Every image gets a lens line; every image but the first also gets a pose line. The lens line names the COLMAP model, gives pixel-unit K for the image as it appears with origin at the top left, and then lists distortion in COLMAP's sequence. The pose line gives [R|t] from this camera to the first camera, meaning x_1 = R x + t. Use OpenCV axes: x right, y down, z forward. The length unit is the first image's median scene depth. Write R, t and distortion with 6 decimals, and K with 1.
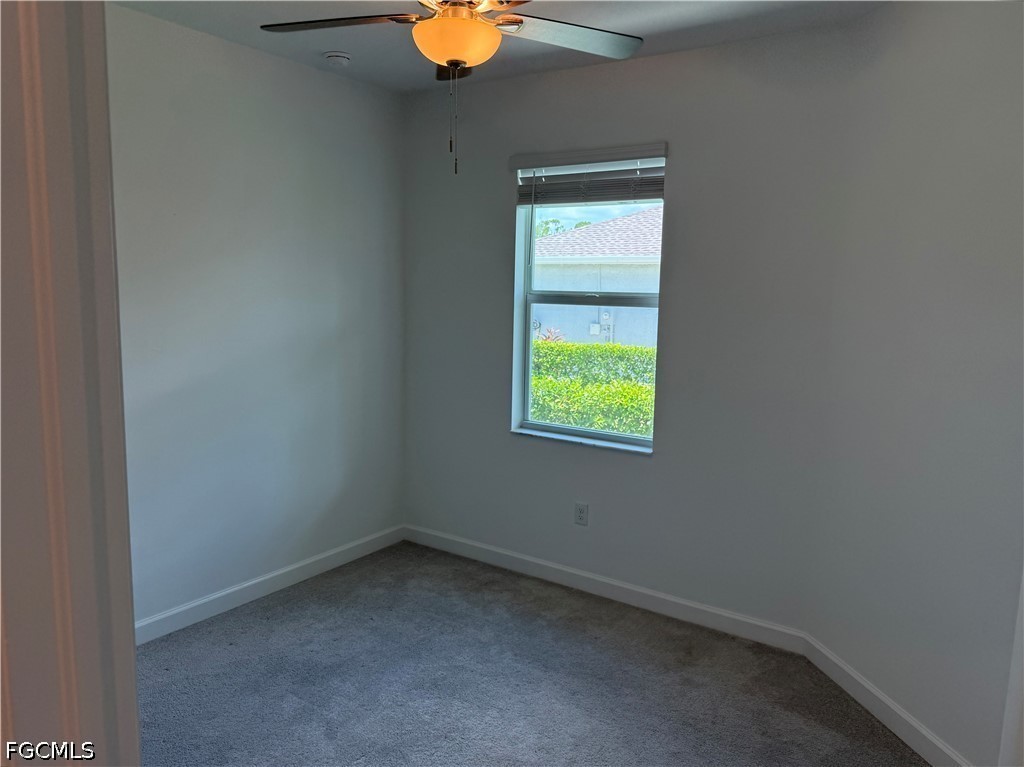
lens RADIAL K [[735.9, 0, 504.9], [0, 735.9, 383.5], [0, 0, 1]] dist [0.038233, -0.052973]
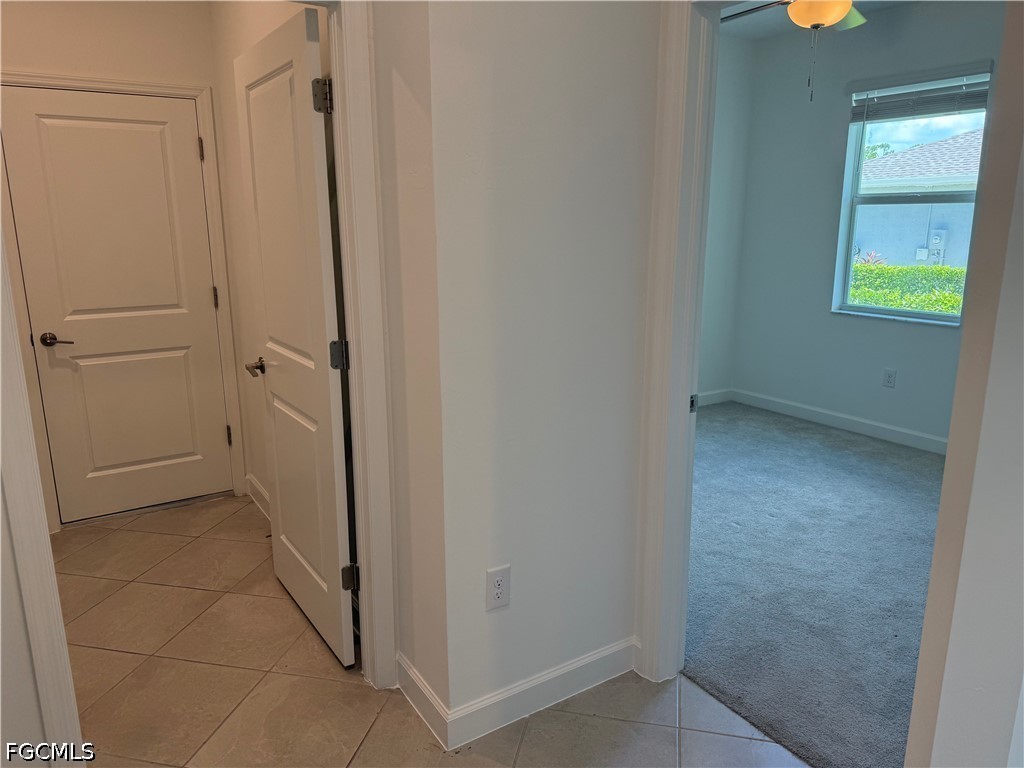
lens RADIAL K [[735.9, 0, 504.9], [0, 735.9, 384.0], [0, 0, 1]] dist [0.038233, -0.052973]
pose [[0.924427, 0.060525, -0.376526, -0.024156], [-0.030984, 0.995982, 0.084029, 0.106701], [0.380099, -0.066012, 0.922587, -0.390681]]
